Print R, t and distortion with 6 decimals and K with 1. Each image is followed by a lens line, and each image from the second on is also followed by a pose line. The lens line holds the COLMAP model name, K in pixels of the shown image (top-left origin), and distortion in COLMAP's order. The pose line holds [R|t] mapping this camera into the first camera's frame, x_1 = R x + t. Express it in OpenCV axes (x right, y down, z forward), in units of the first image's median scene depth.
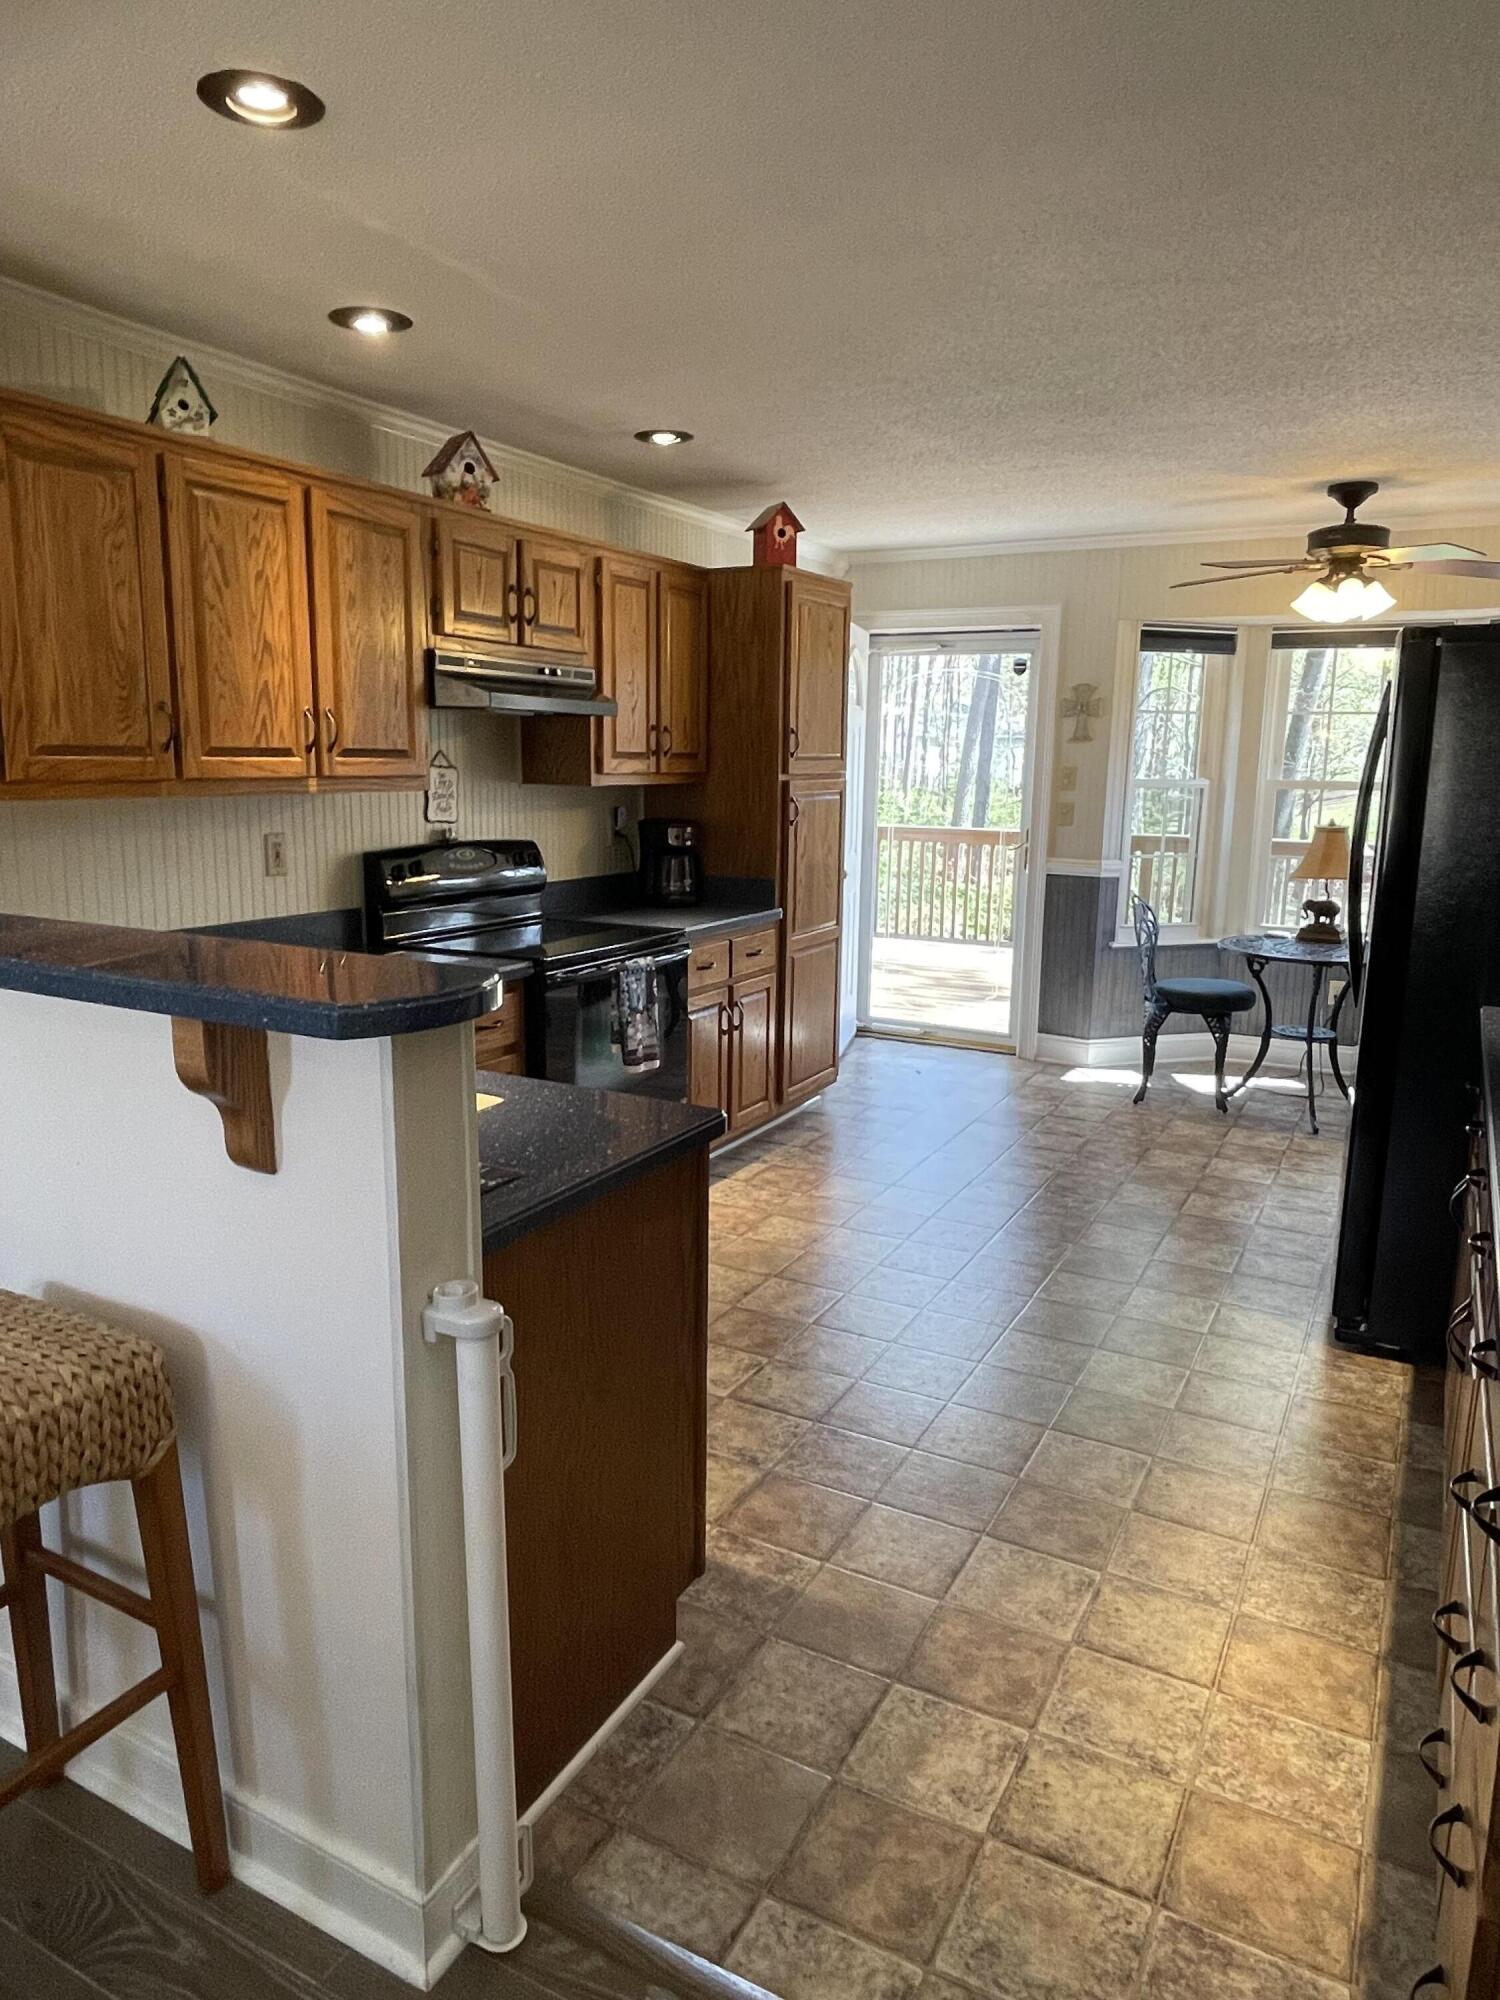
lens RADIAL K [[1289.1, 0, 747.8], [0, 1289.1, 999.4], [0, 0, 1]] dist [0.059196, -0.109826]
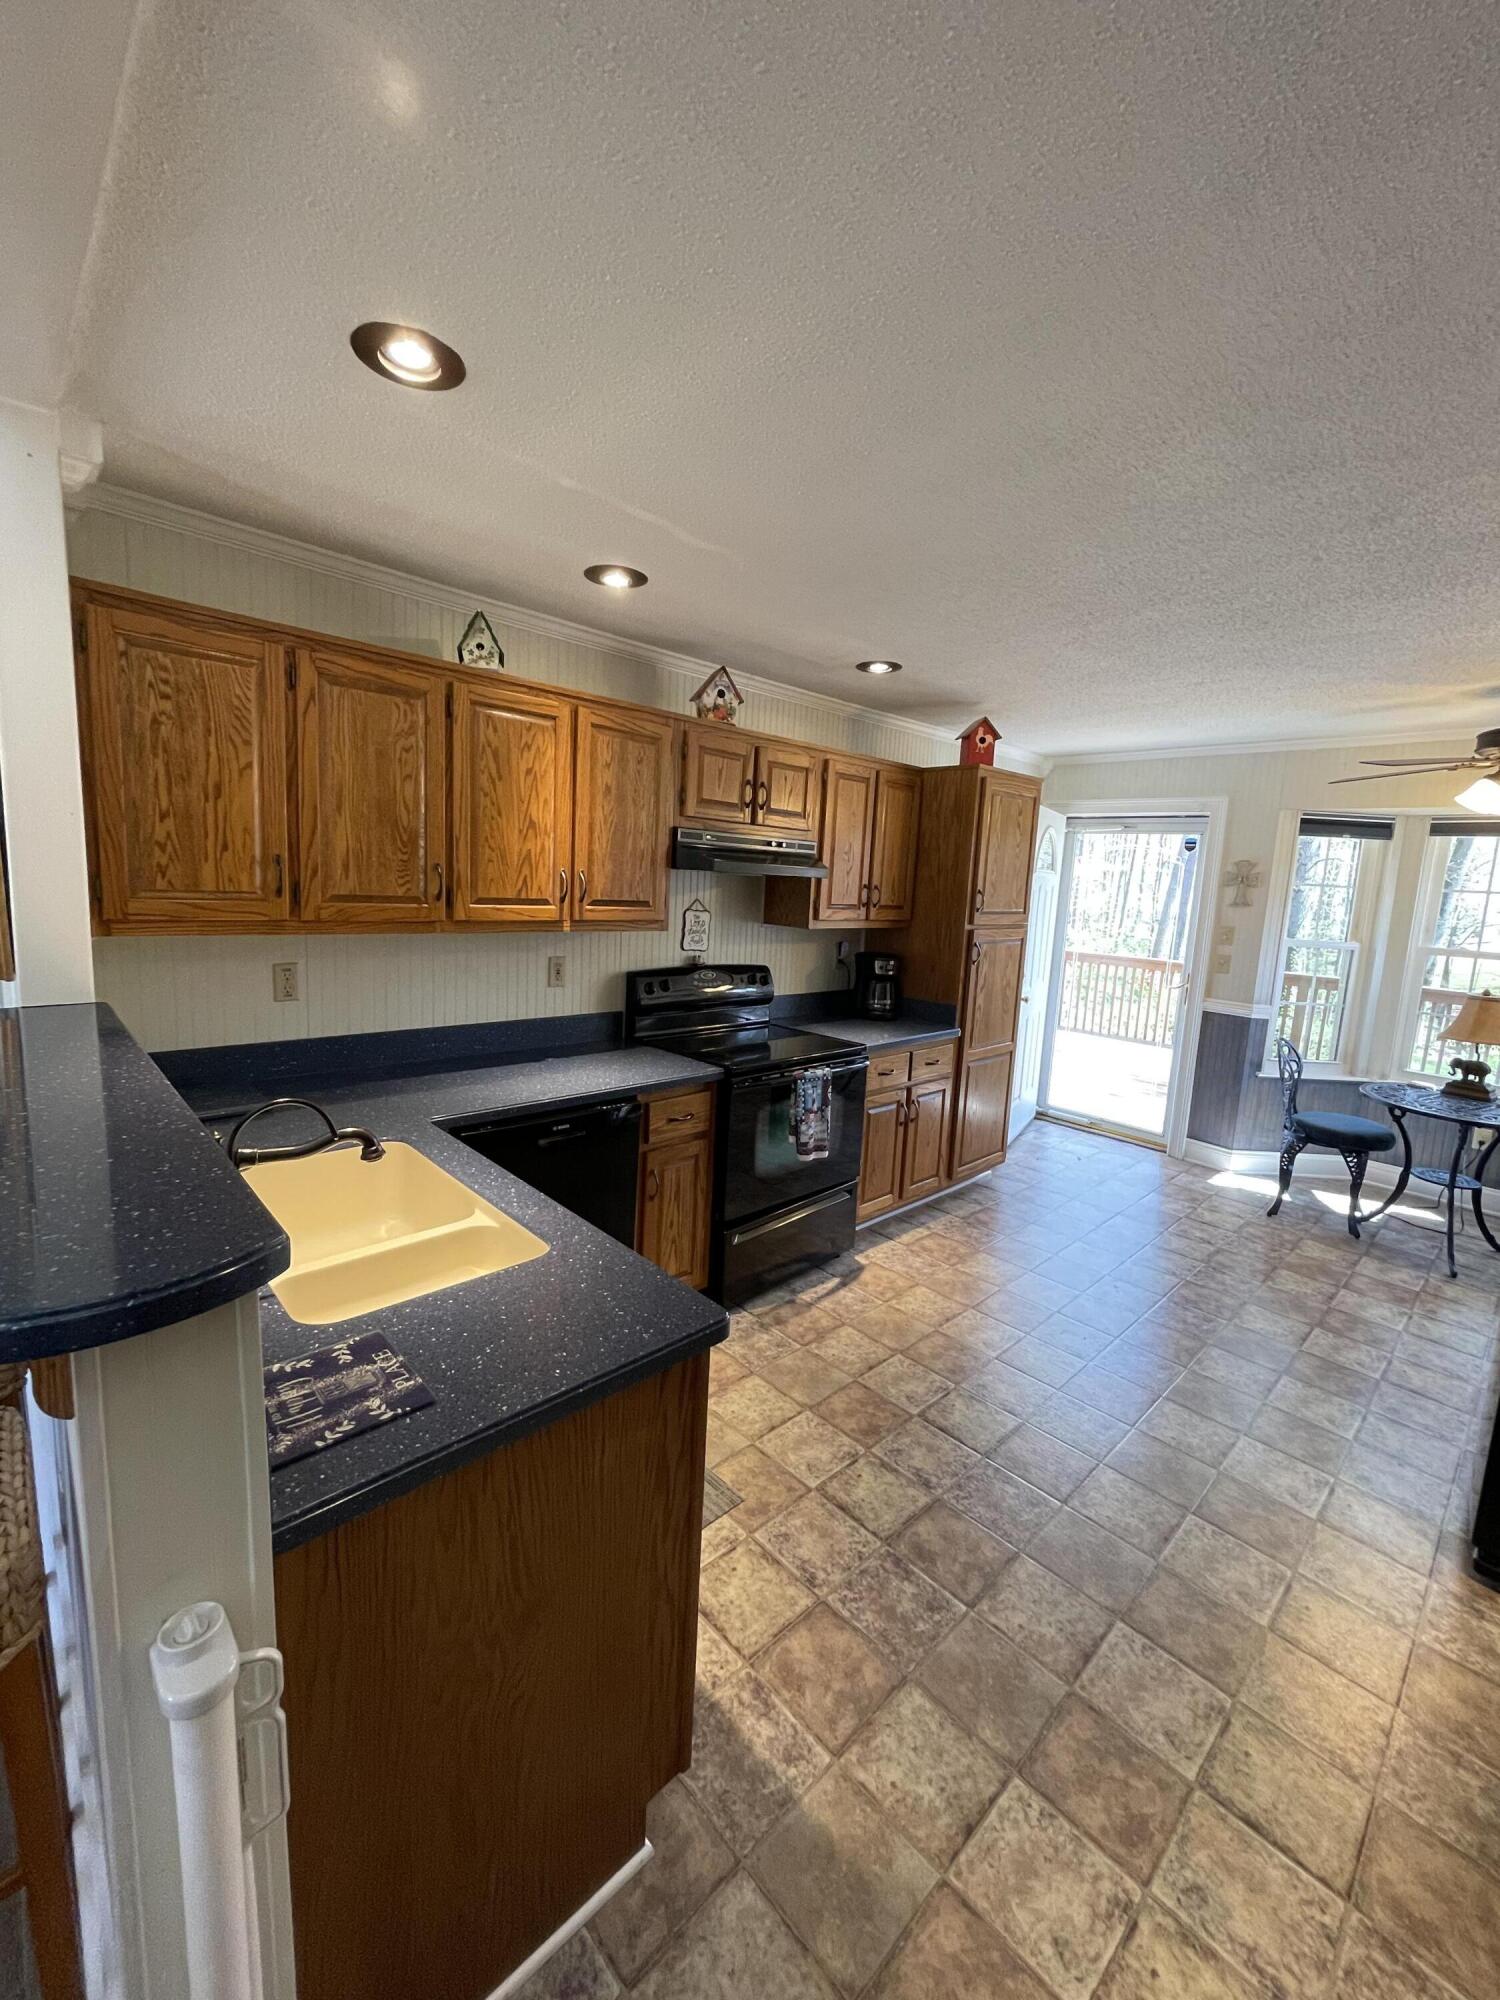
lens RADIAL K [[807.9, 0, 756.1], [0, 807.9, 992.2], [0, 0, 1]] dist [0.000580, 0.000006]
pose [[0.951842, 0.077313, -0.296681, 0.069903], [-0.094106, 0.994645, -0.042722, -0.054662], [0.291789, 0.068584, 0.954021, 0.182653]]
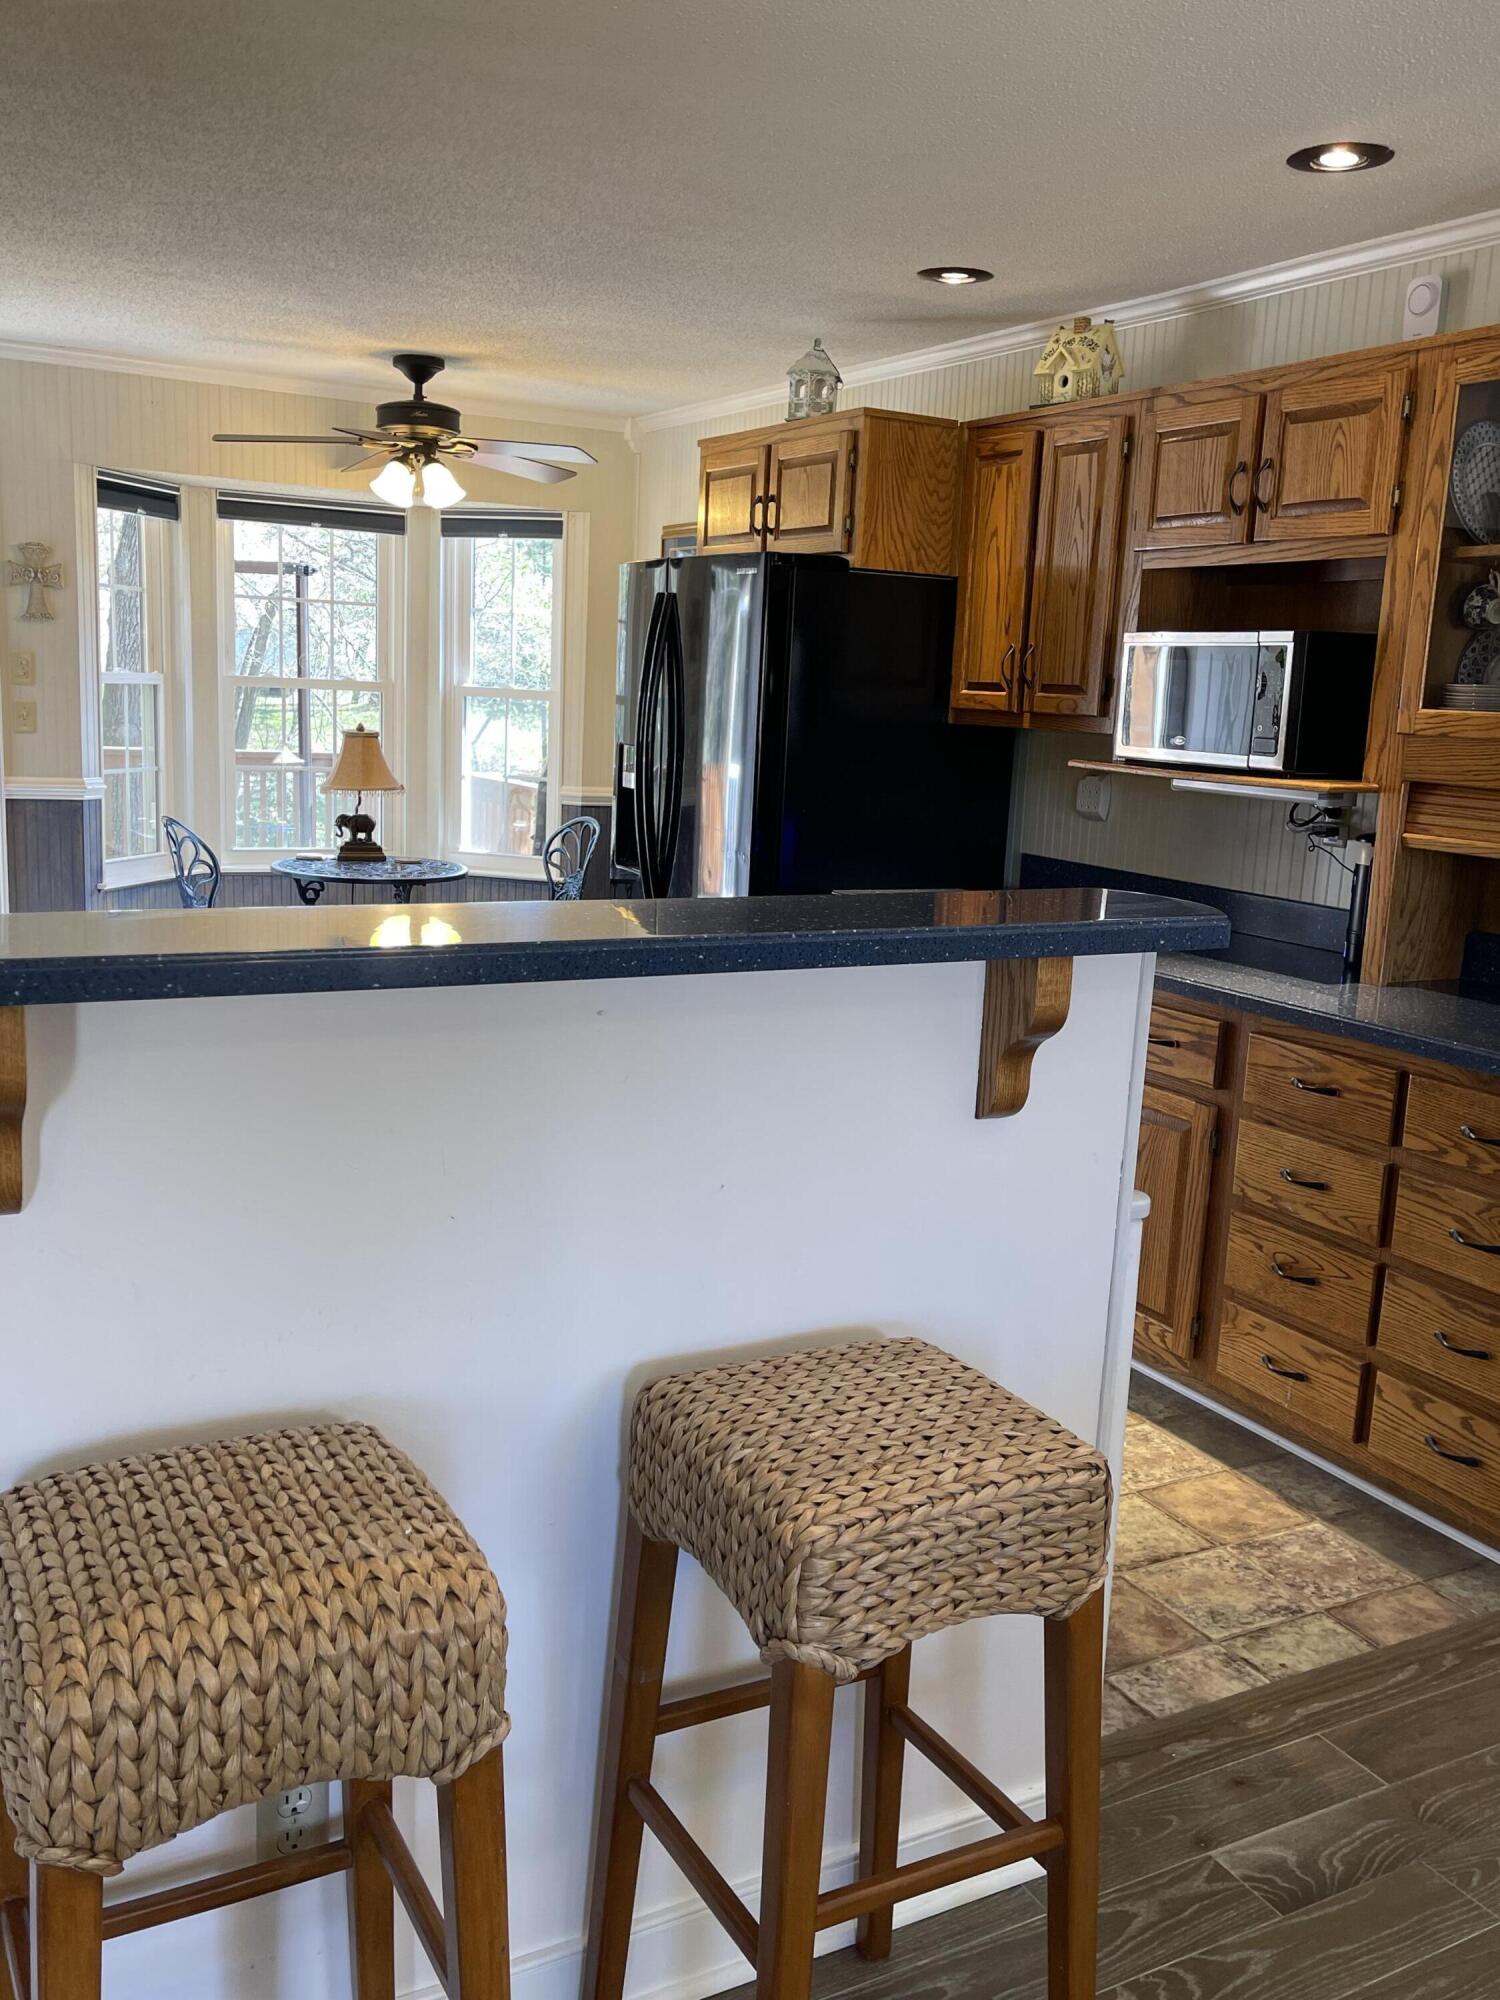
lens RADIAL K [[1754.4, 0, 740.5], [0, 1754.4, 1004.4], [0, 0, 1]] dist [0.041947, 0.007520]
pose [[0.558170, -0.144962, 0.816965, -0.490741], [0.123145, 0.988188, 0.091207, -0.028345], [-0.820537, 0.049696, 0.569428, 0.117886]]
